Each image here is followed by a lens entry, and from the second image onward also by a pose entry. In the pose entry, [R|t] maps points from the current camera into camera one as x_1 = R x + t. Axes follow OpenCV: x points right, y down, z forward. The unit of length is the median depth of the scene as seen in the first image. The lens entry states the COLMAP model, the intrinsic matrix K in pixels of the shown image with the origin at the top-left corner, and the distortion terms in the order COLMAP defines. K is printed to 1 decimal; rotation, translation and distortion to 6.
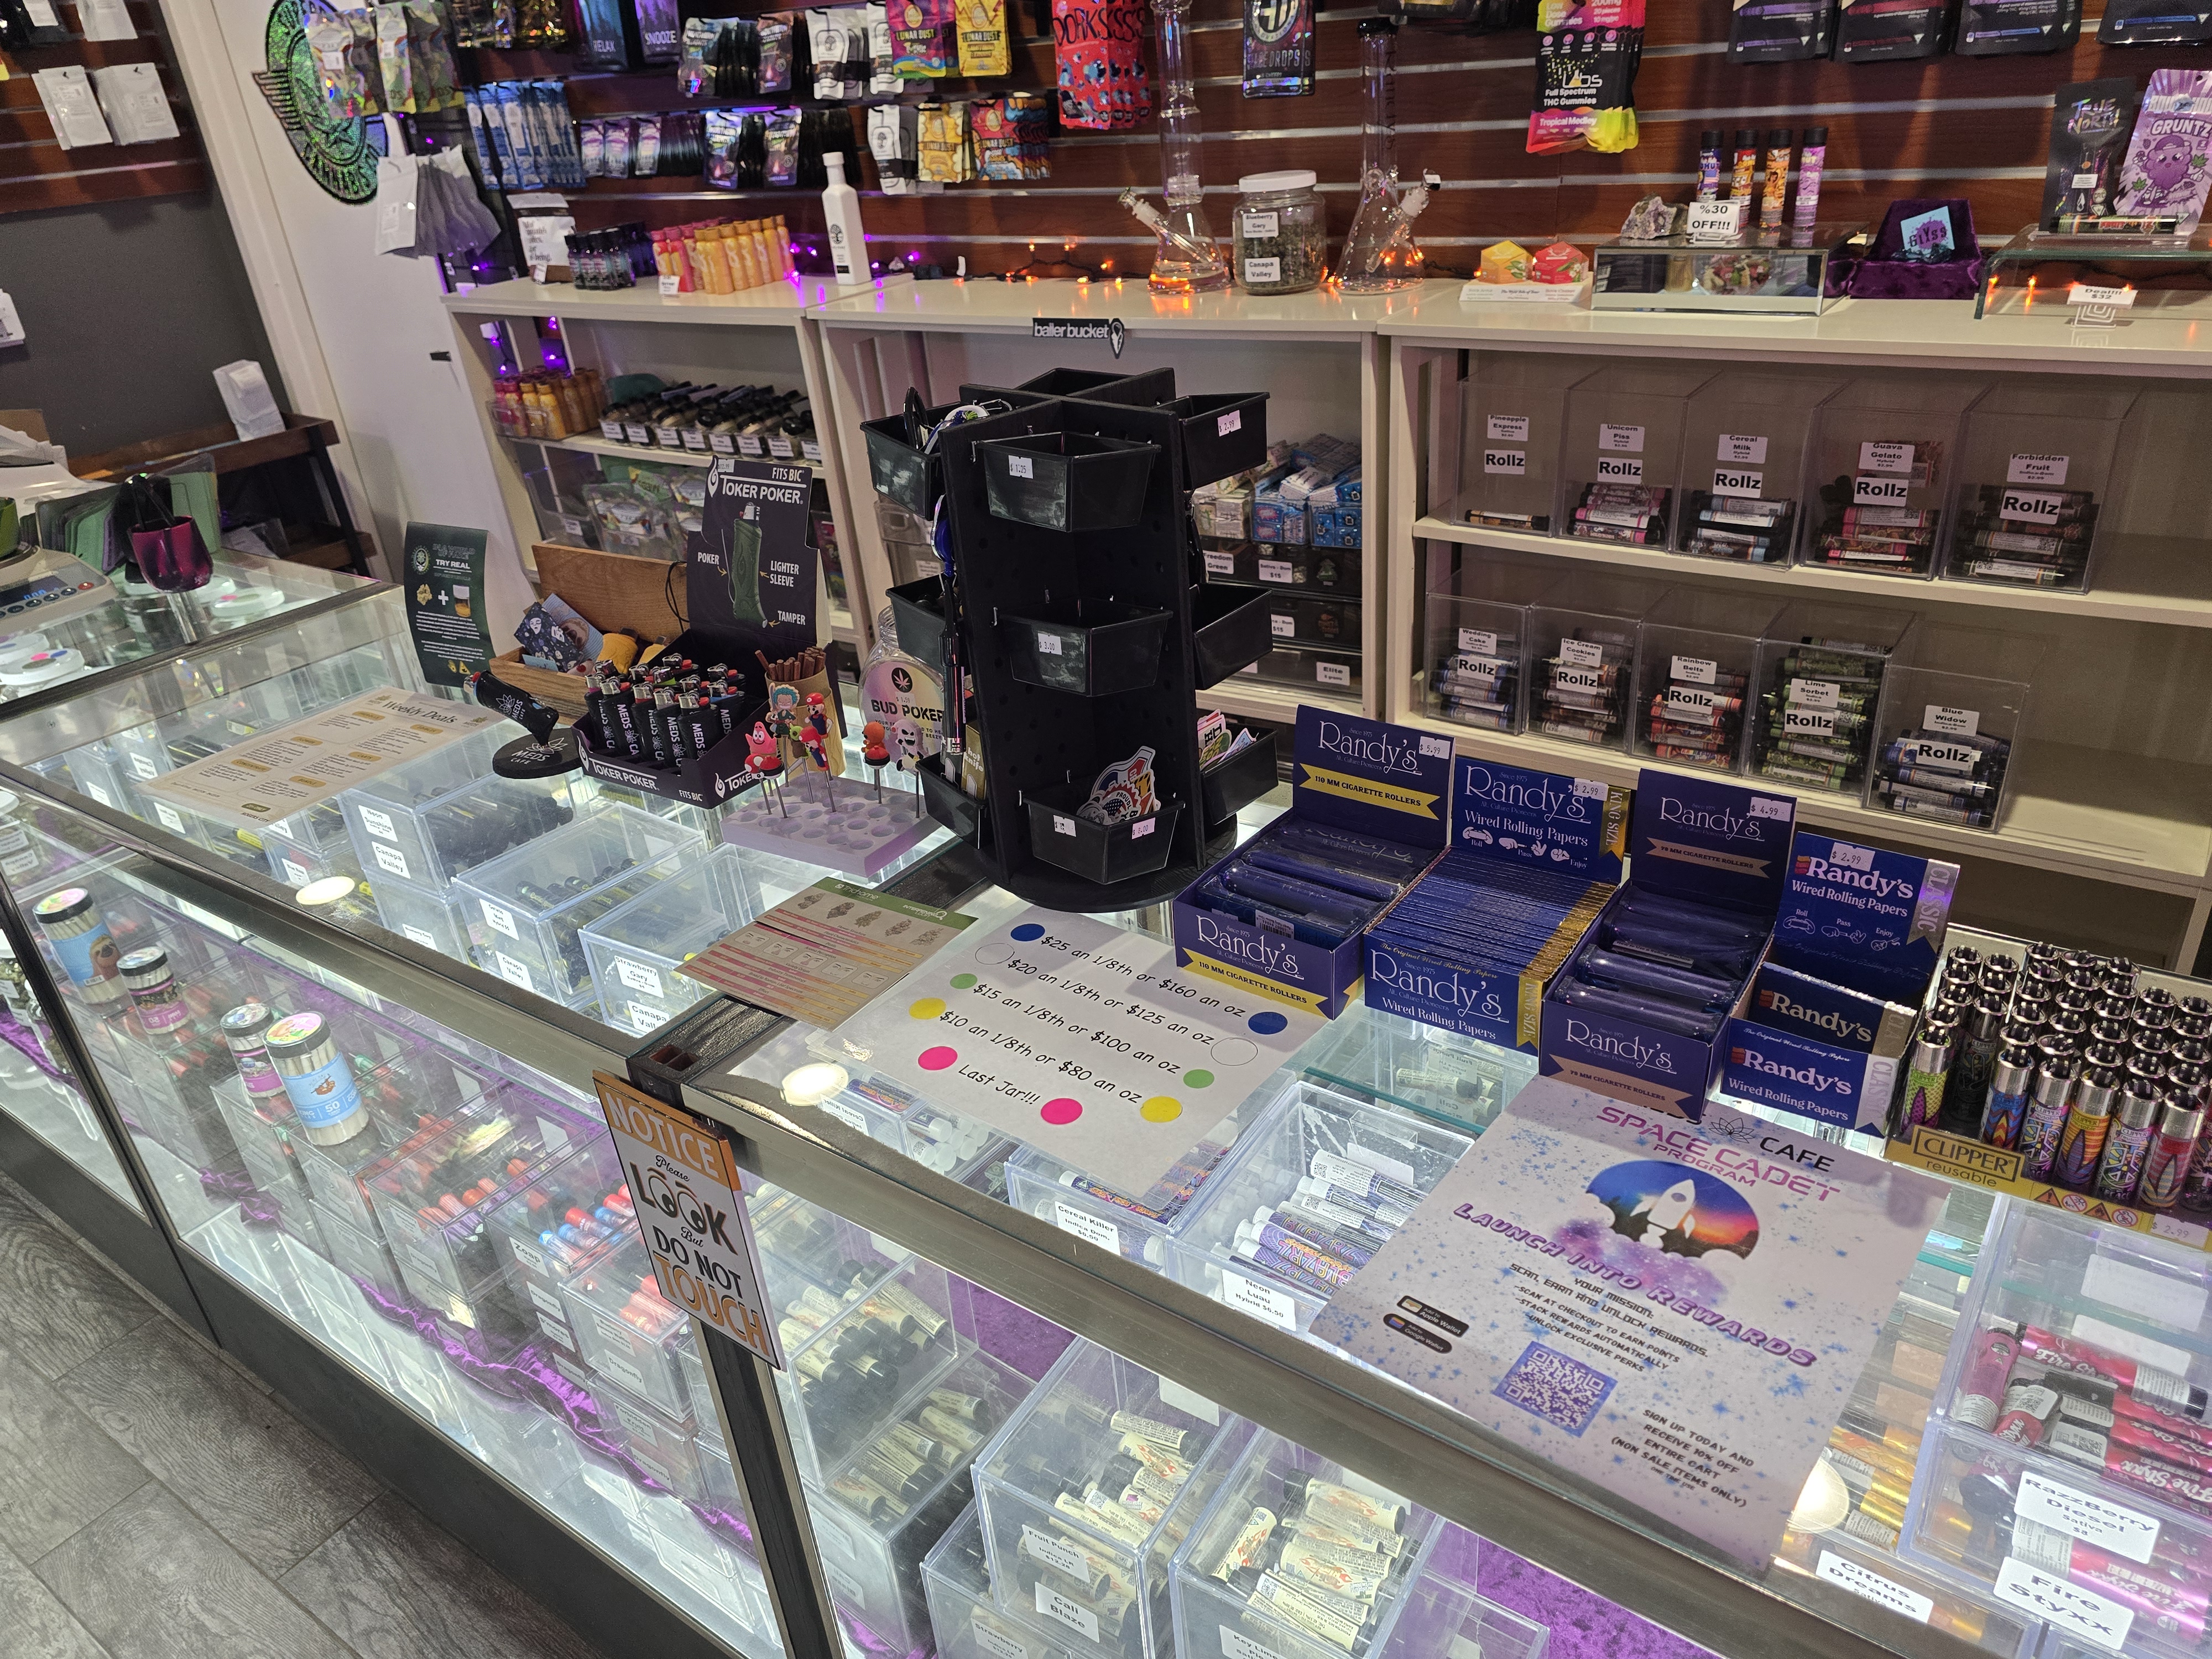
lens RADIAL K [[1470.9, 0, 1131.1], [0, 1470.9, 839.5], [0, 0, 1]] dist [0.044559, -0.043069]
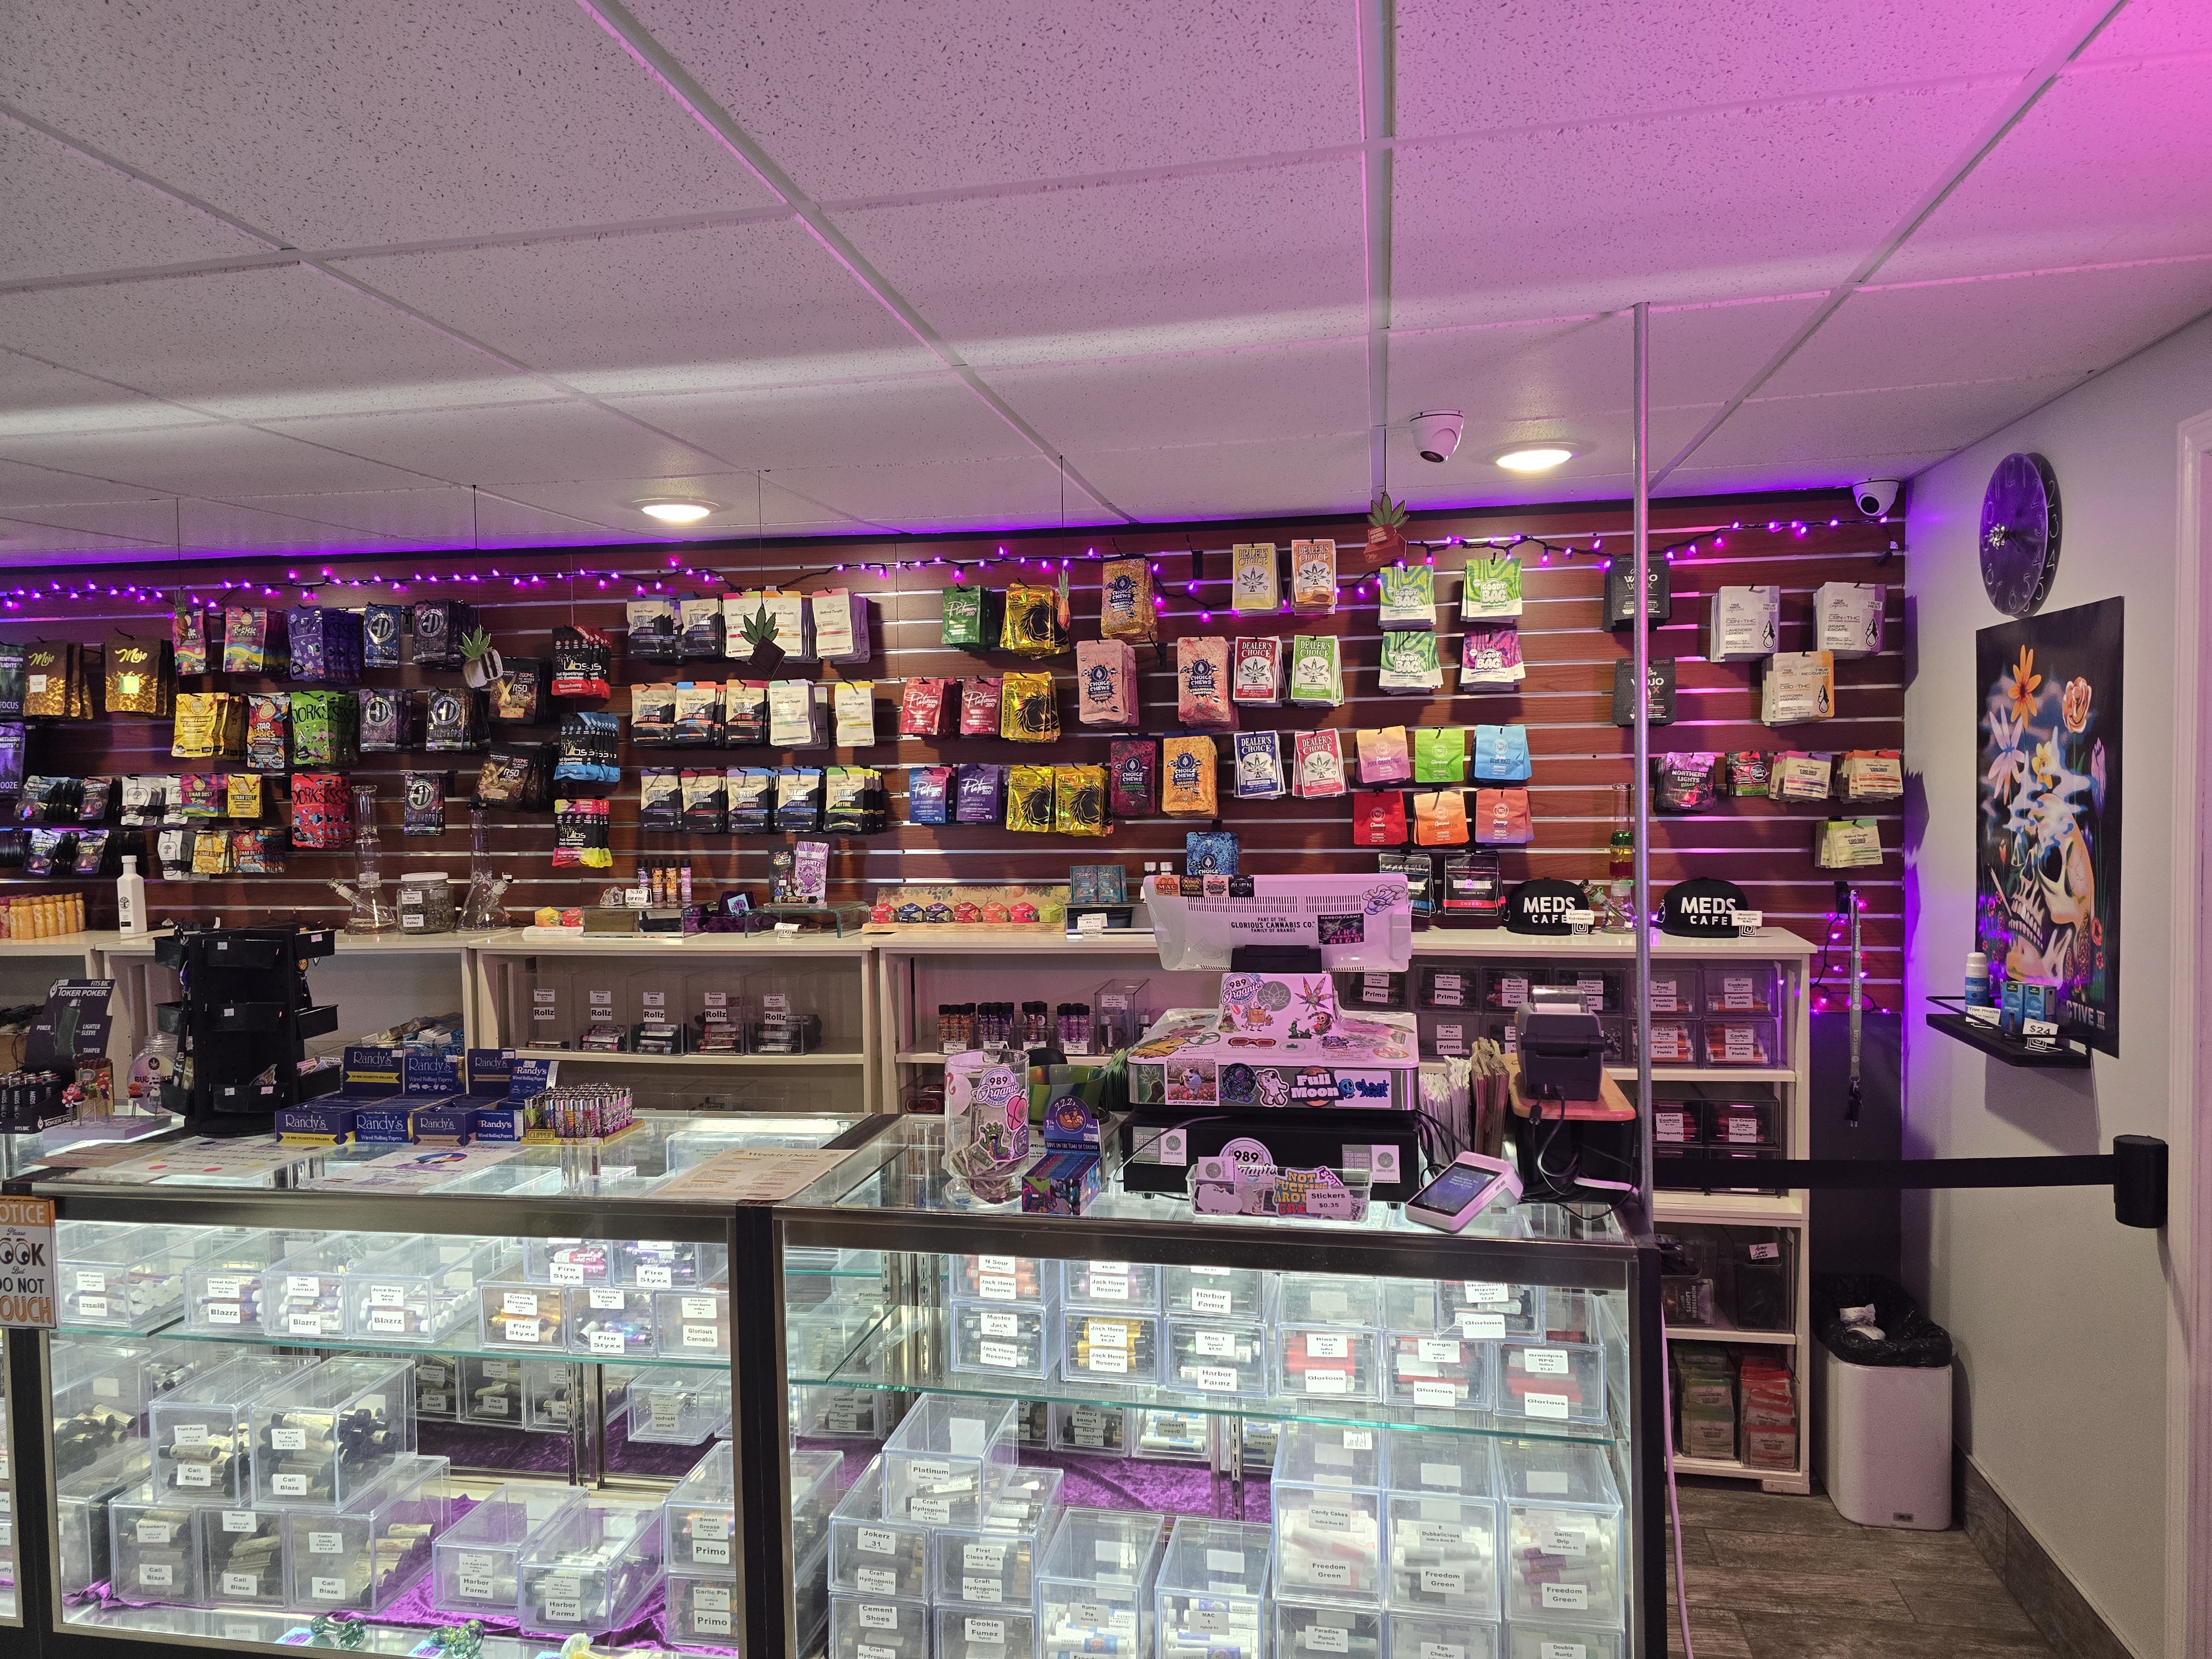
lens RADIAL K [[1470.9, 0, 1131.1], [0, 1470.9, 839.5], [0, 0, 1]] dist [0.044559, -0.043069]
pose [[0.907694, 0.044243, 0.417294, 0.124095], [0.150590, 0.893845, -0.422332, 0.414718], [-0.391681, 0.446188, 0.804675, -0.825840]]
